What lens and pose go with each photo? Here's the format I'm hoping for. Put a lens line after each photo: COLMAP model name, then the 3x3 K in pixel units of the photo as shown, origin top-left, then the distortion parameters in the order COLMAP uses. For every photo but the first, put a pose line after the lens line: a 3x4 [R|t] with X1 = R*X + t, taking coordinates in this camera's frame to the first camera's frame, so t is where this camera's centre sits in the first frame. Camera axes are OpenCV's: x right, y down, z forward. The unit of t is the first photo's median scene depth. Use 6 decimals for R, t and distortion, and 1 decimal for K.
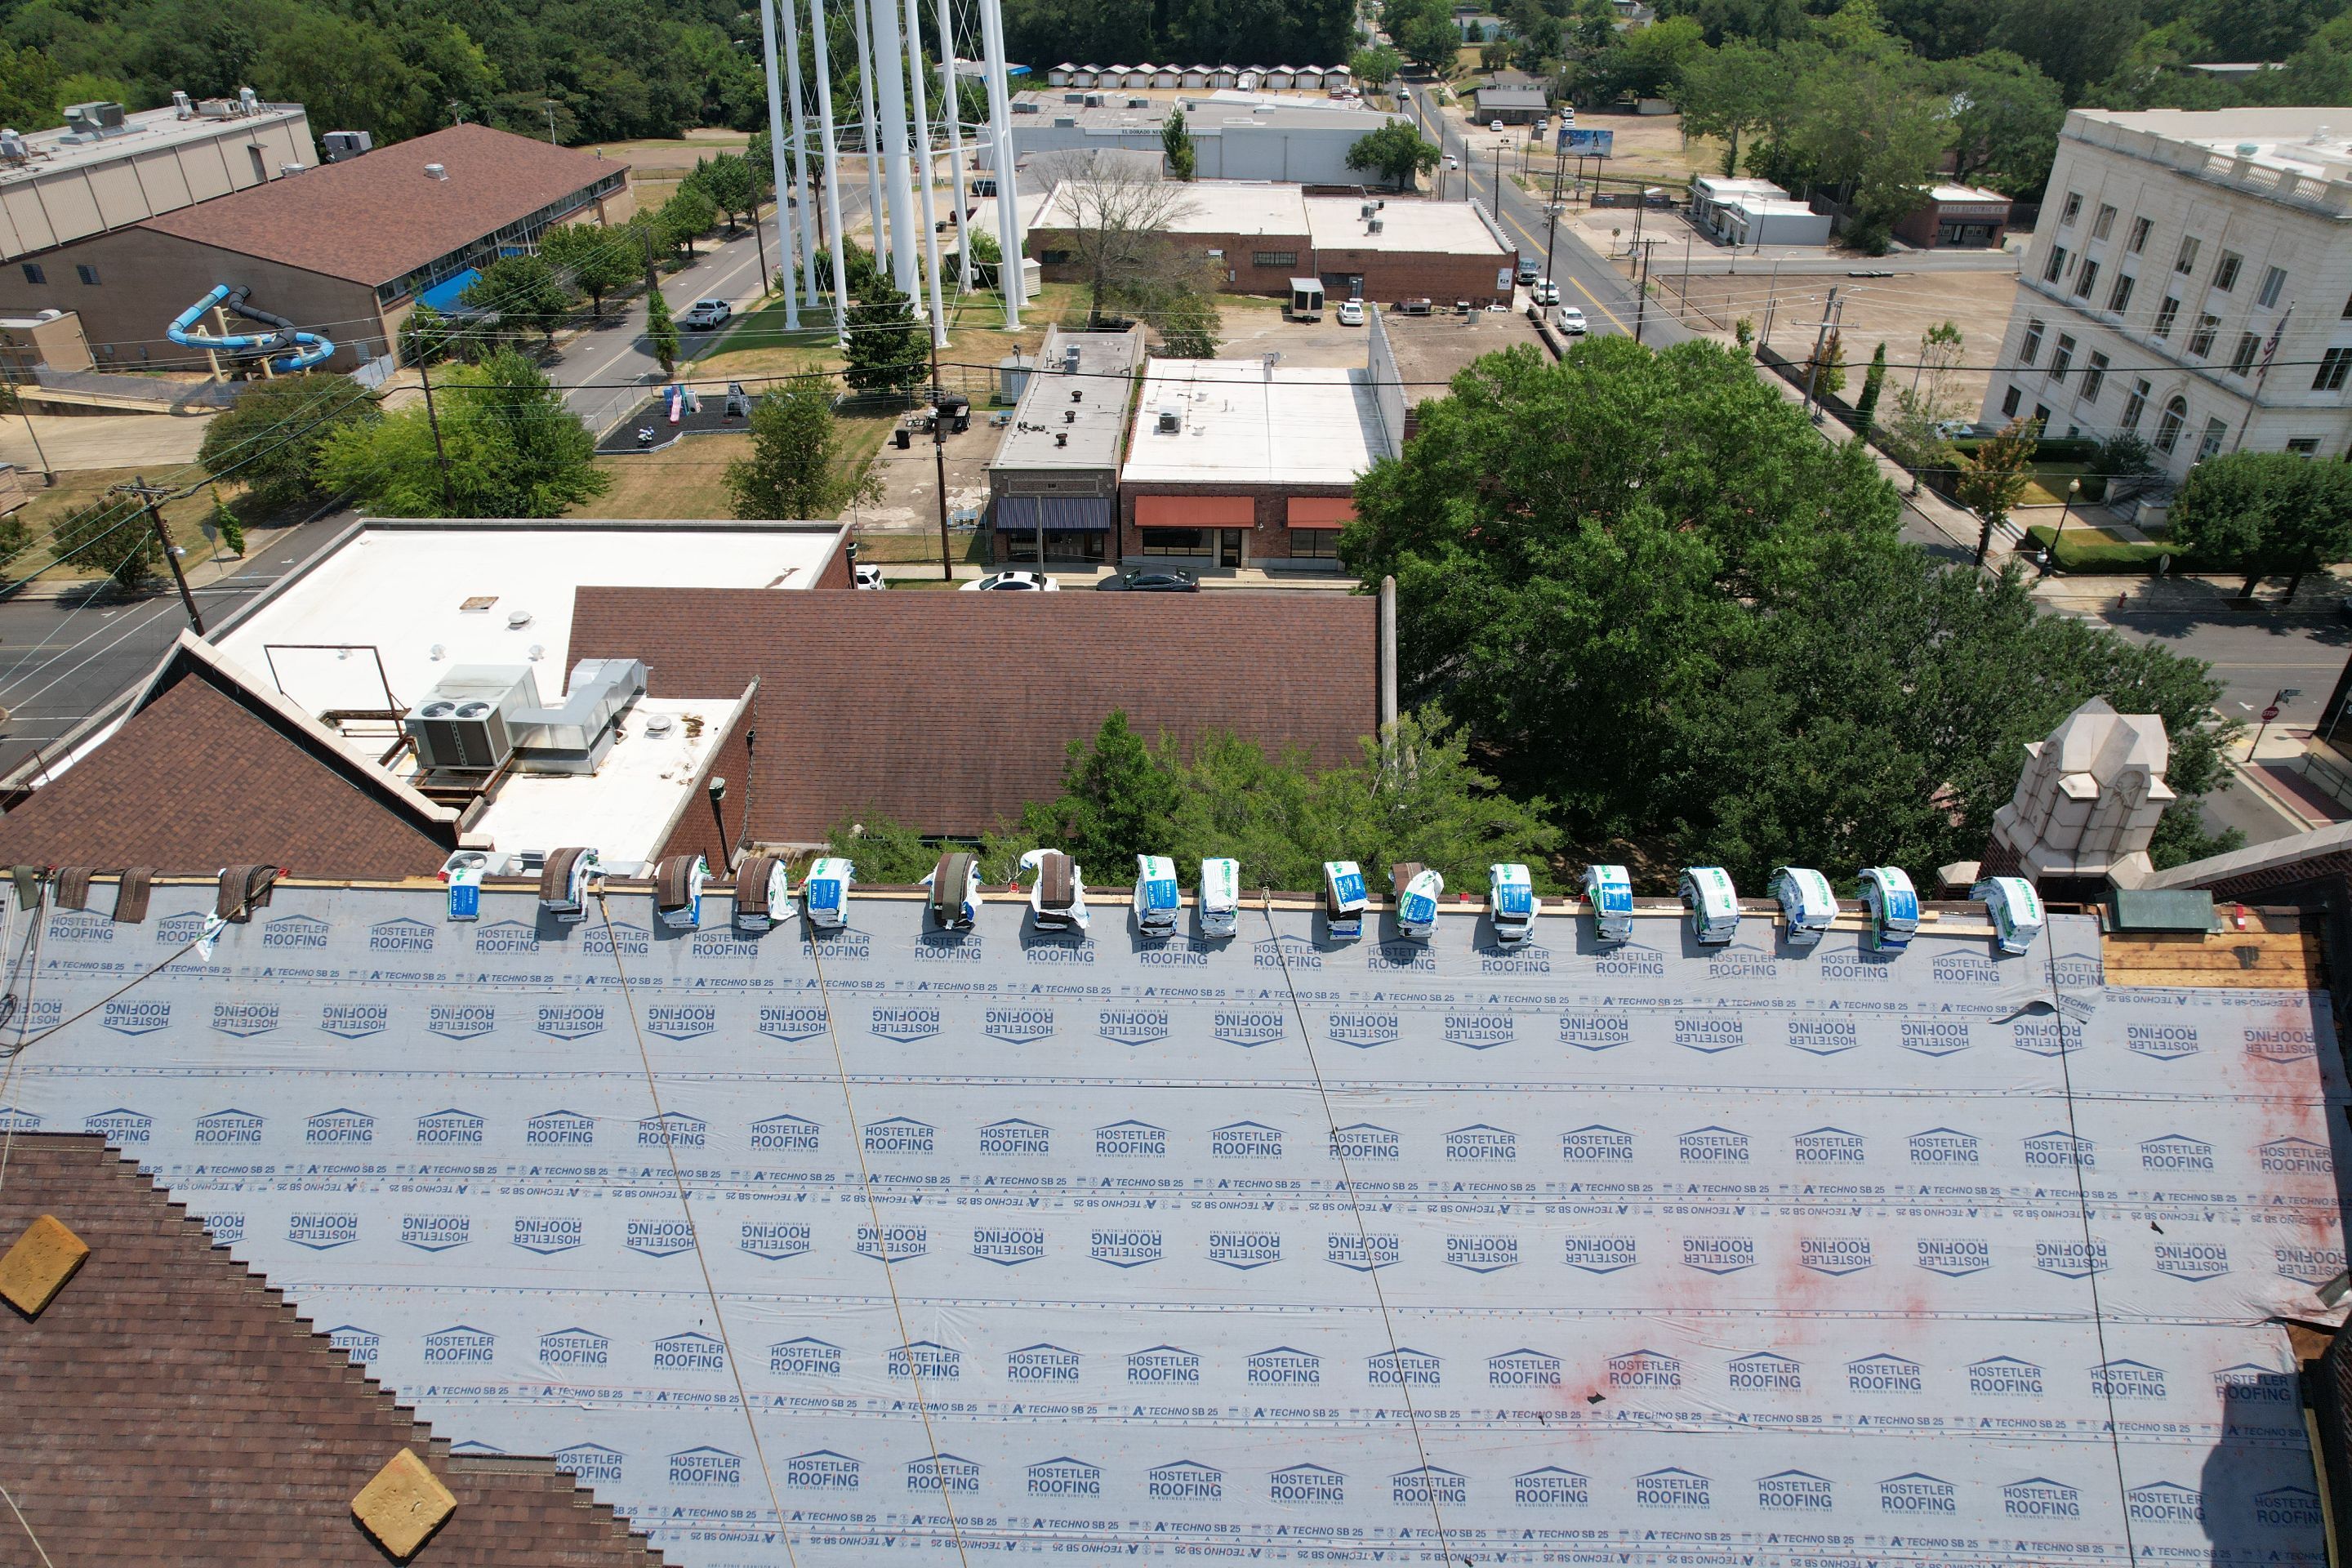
lens RADIAL K [[1501.9, 0, 1175.7], [0, 1501.9, 789.8], [0, 0, 1]] dist [-0.086427, 0.078839]
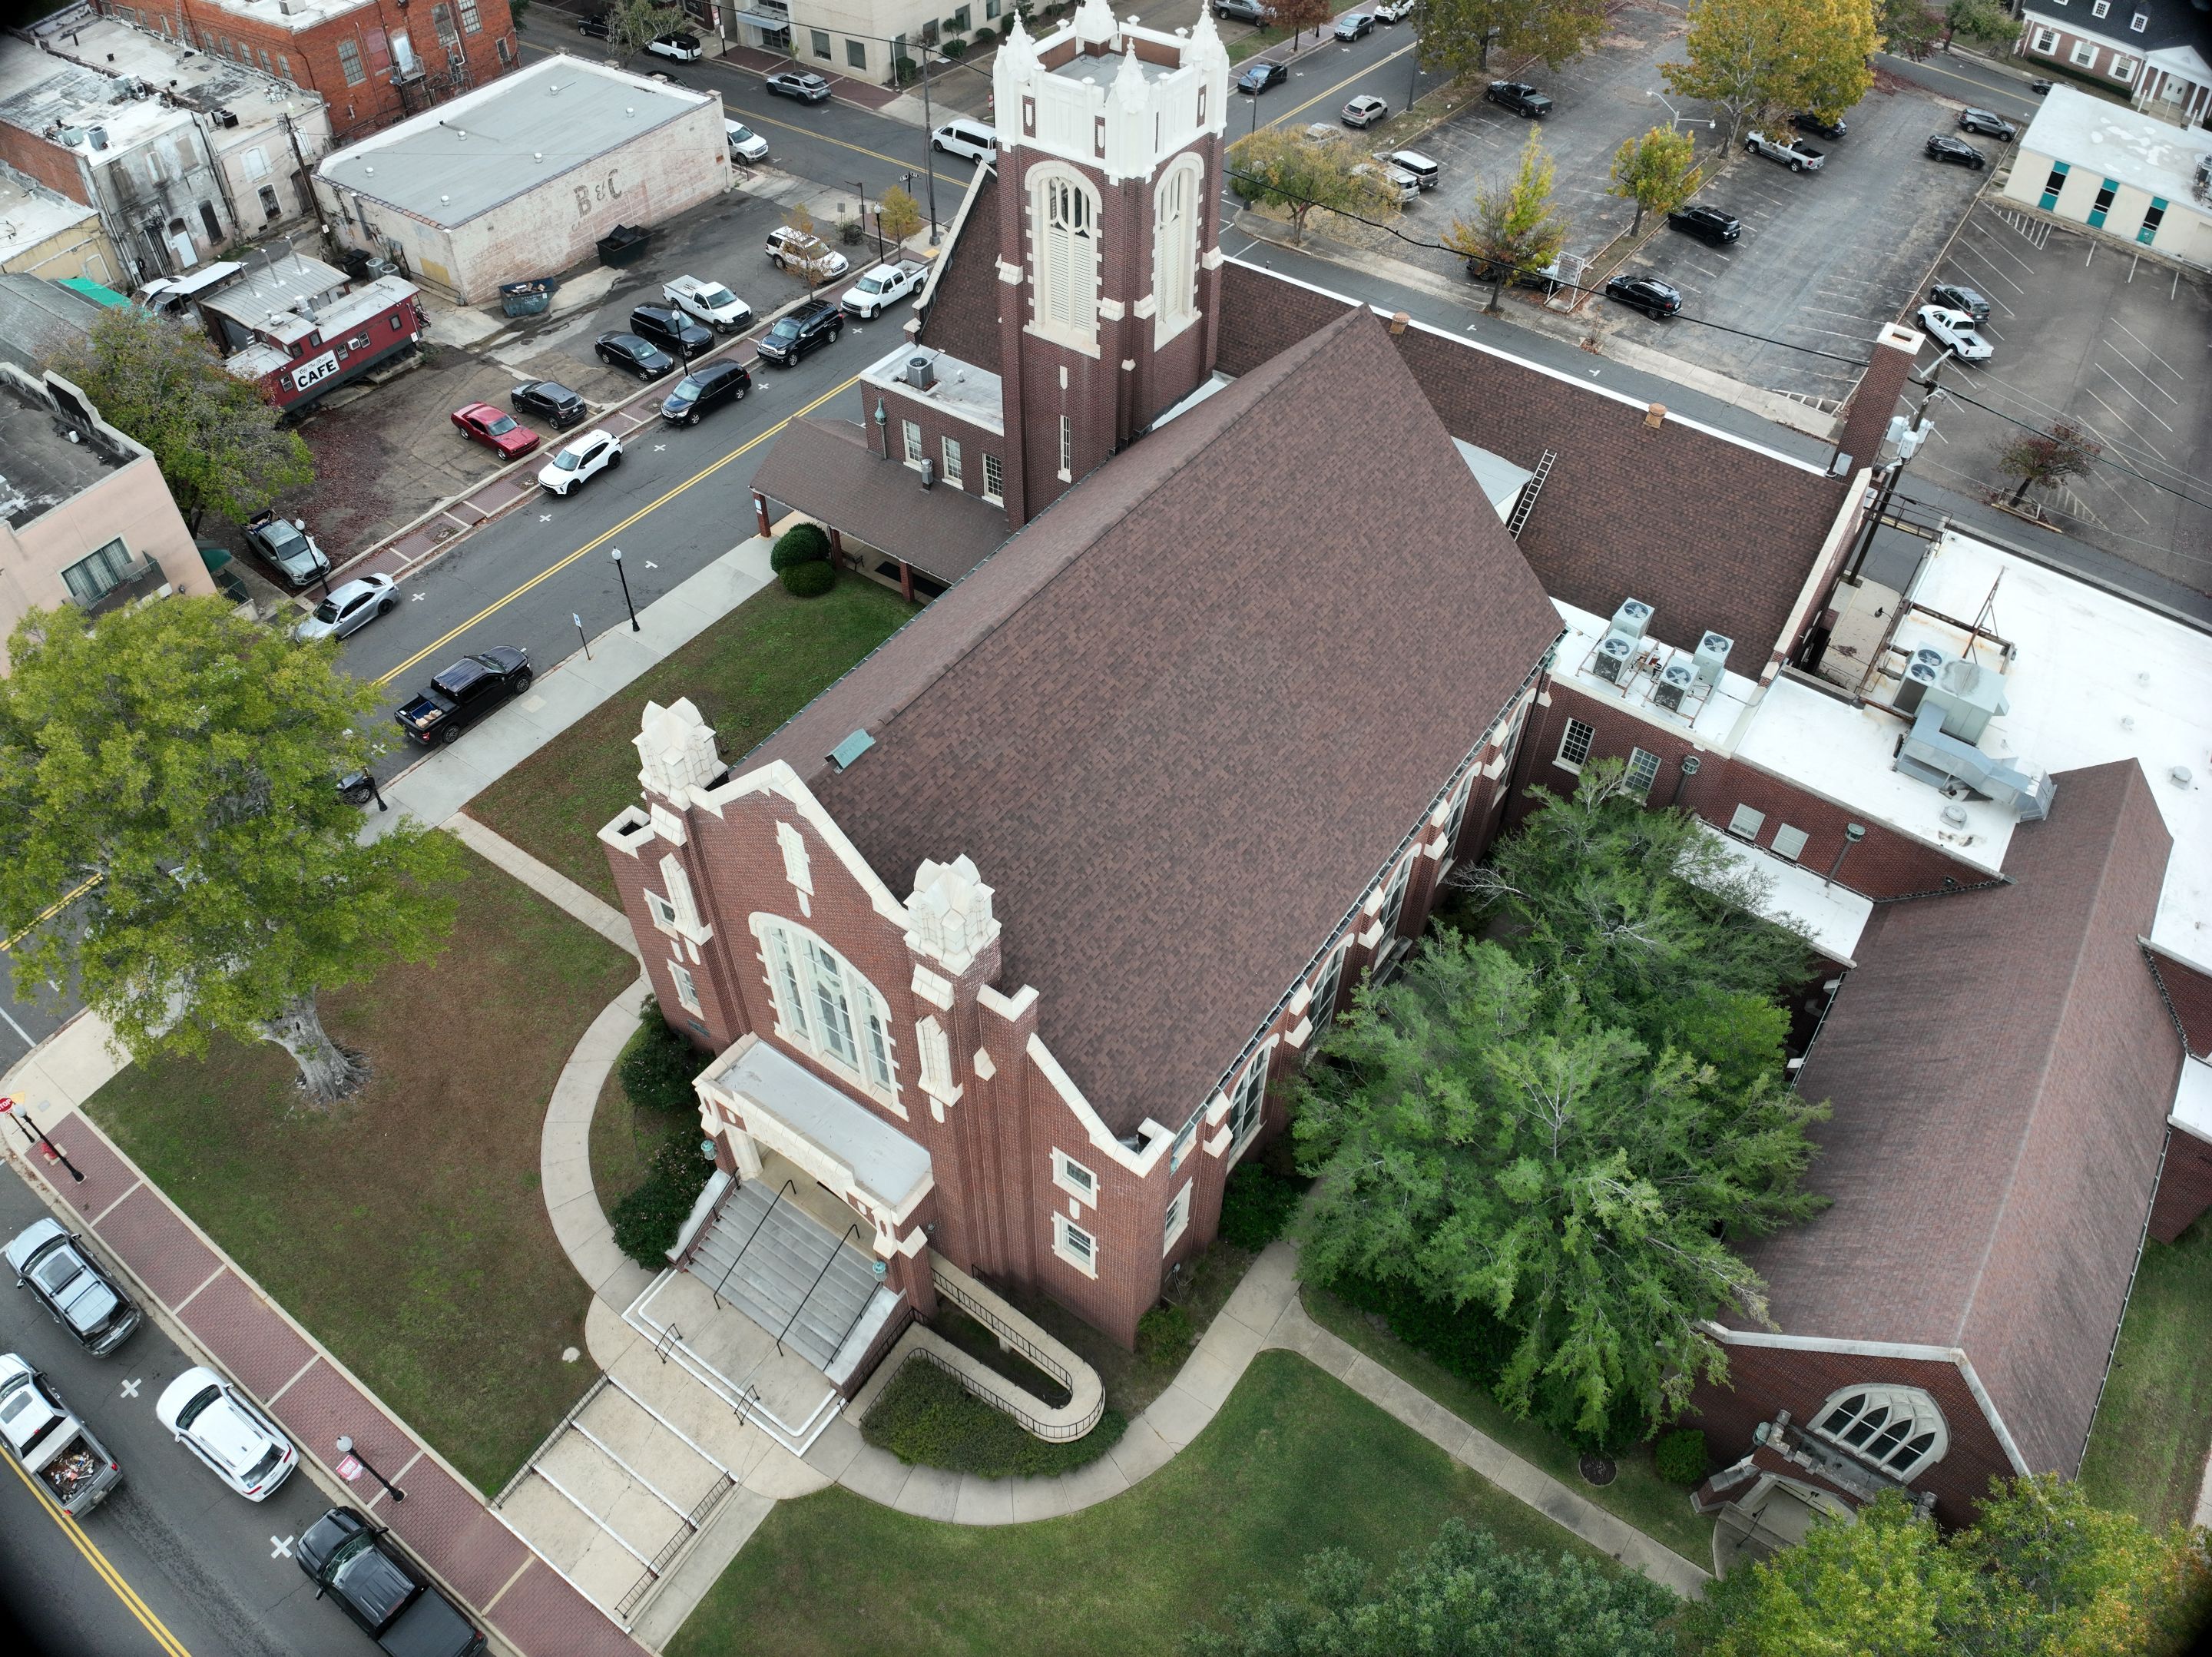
lens RADIAL K [[1540.7, 0, 1111.0], [0, 1540.7, 835.1], [0, 0, 1]] dist [-0.099398, -0.019627]
pose [[-0.544988, 0.620084, -0.564344, 1.733833], [-0.450528, 0.351081, 0.820833, -1.780757], [0.707116, 0.701597, 0.088030, 1.145096]]
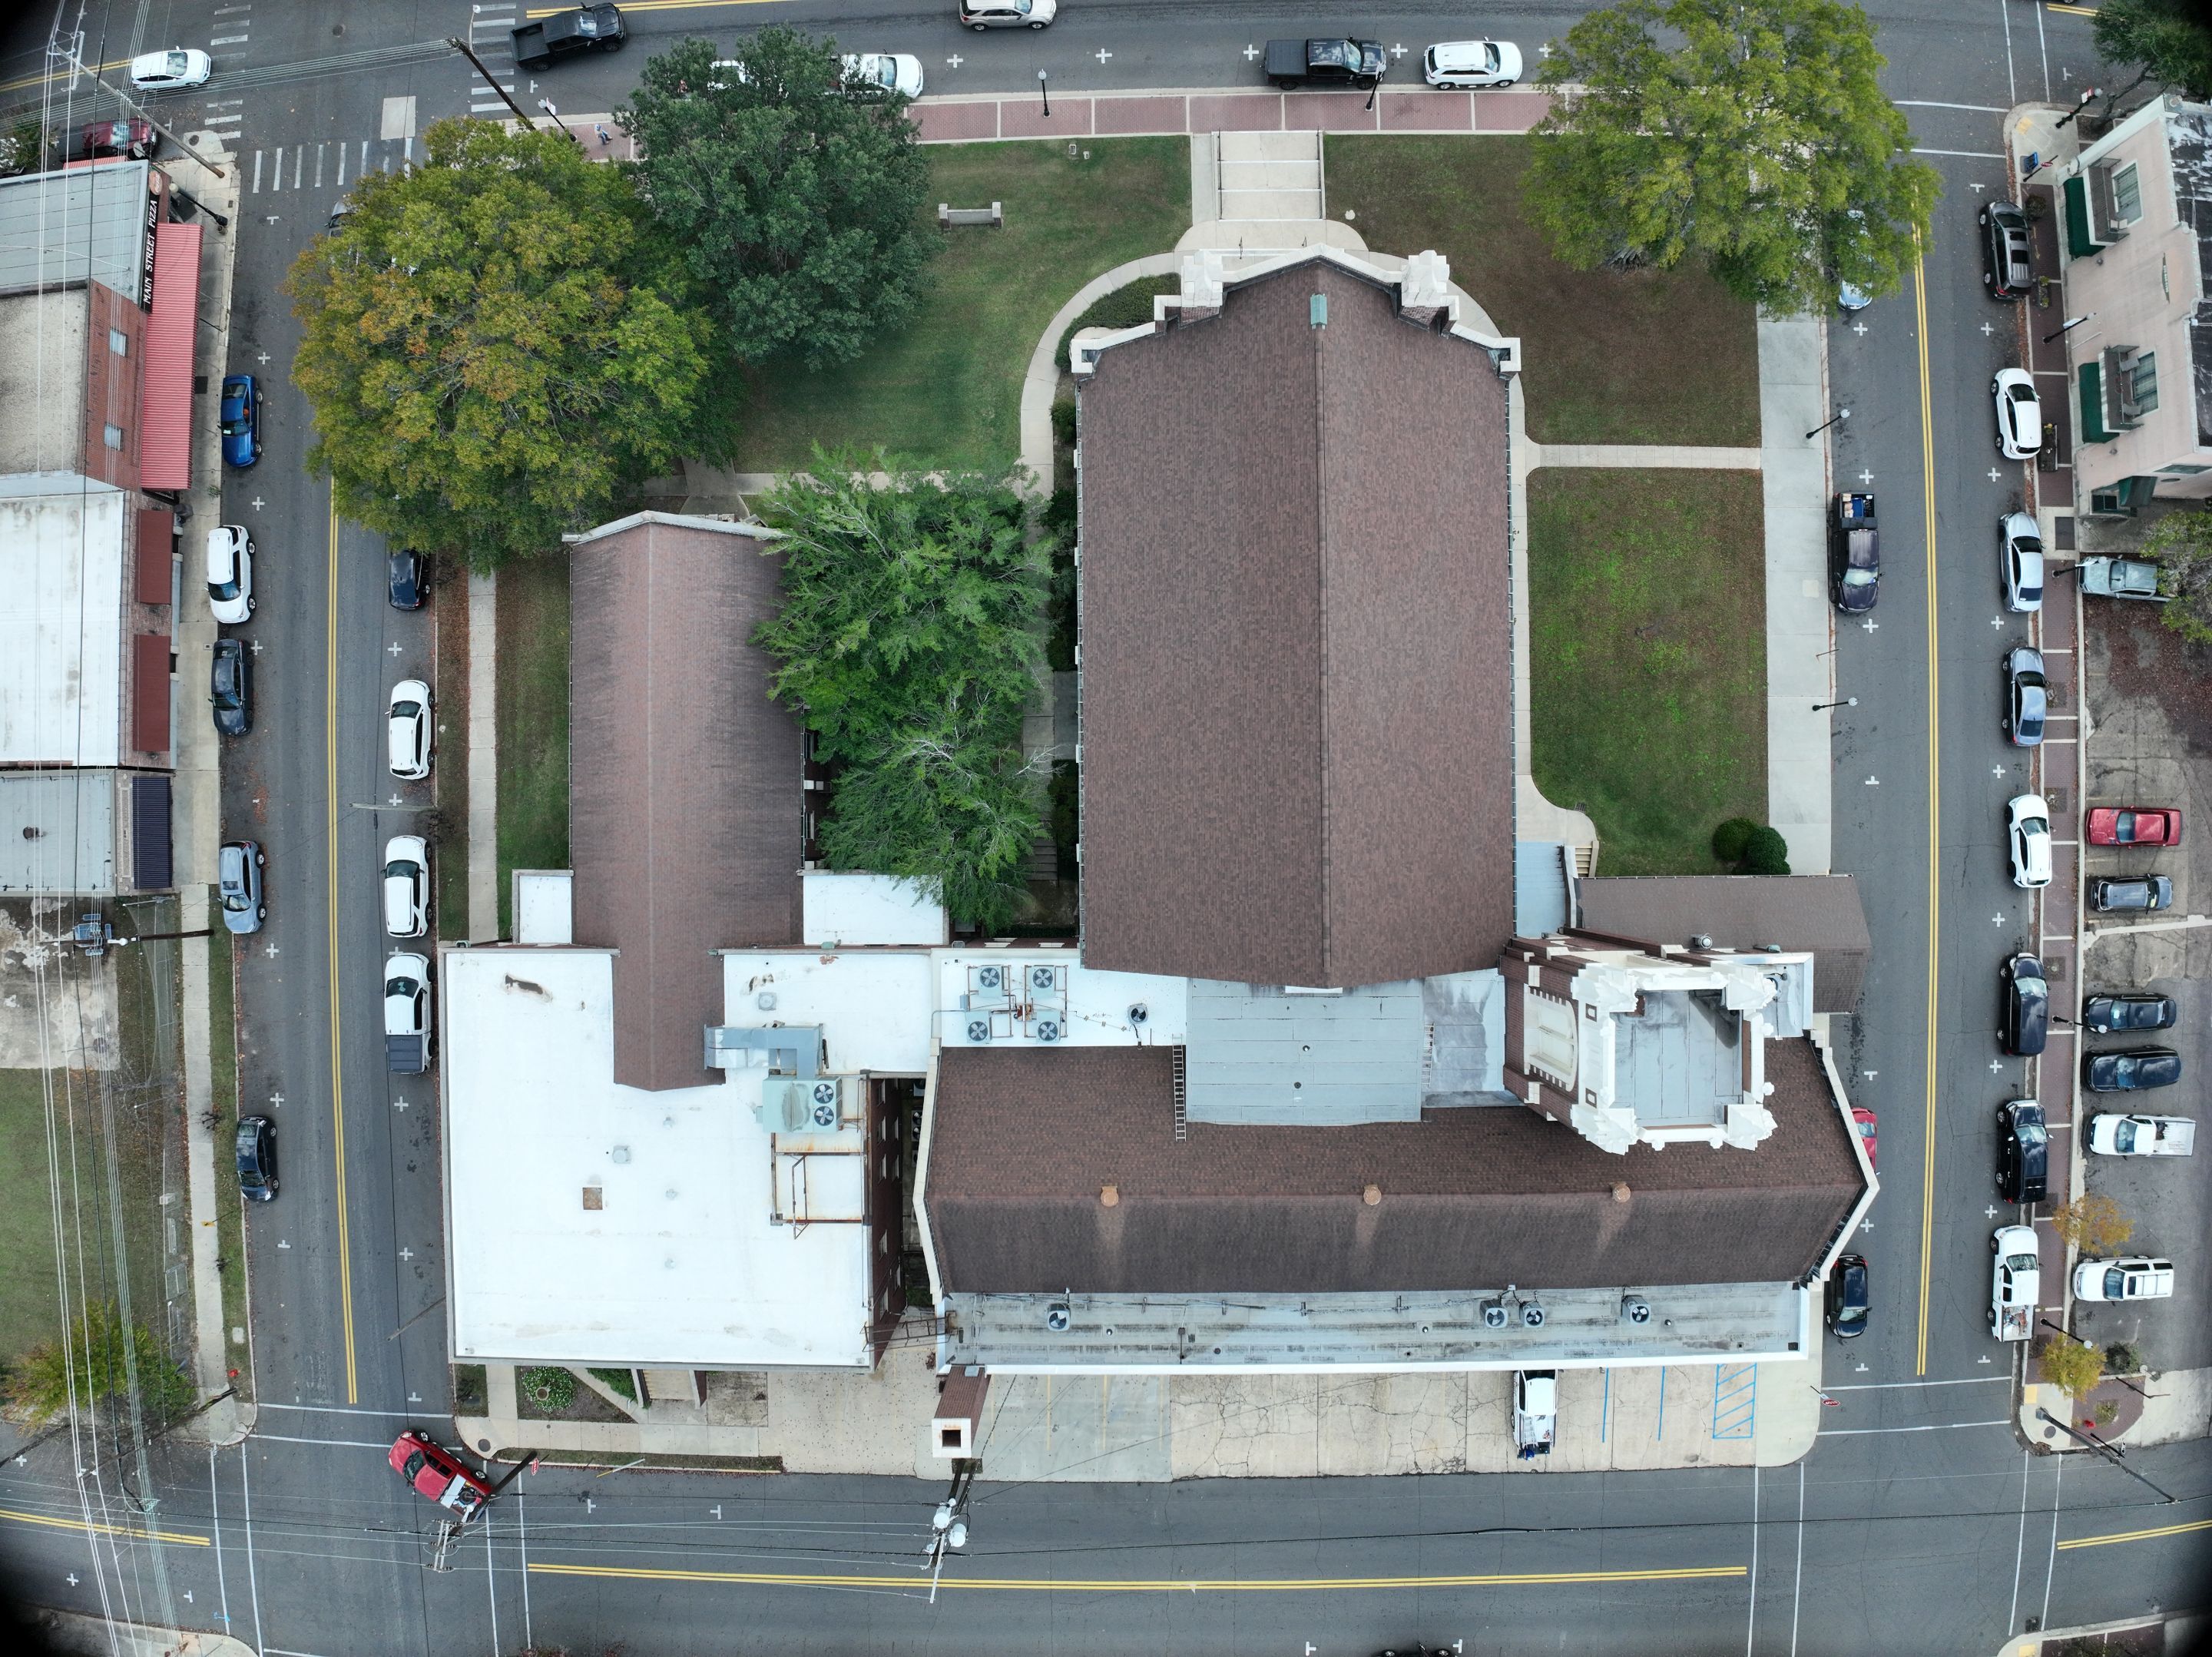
lens RADIAL K [[1549.1, 0, 1119.1], [0, 1549.1, 827.7], [0, 0, 1]] dist [-0.109066, -0.007623]
pose [[-0.039904, -0.999161, 0.009213, -0.501345], [0.529438, -0.013323, 0.848244, -3.054678], [-0.847410, 0.038726, 0.529525, -0.383266]]
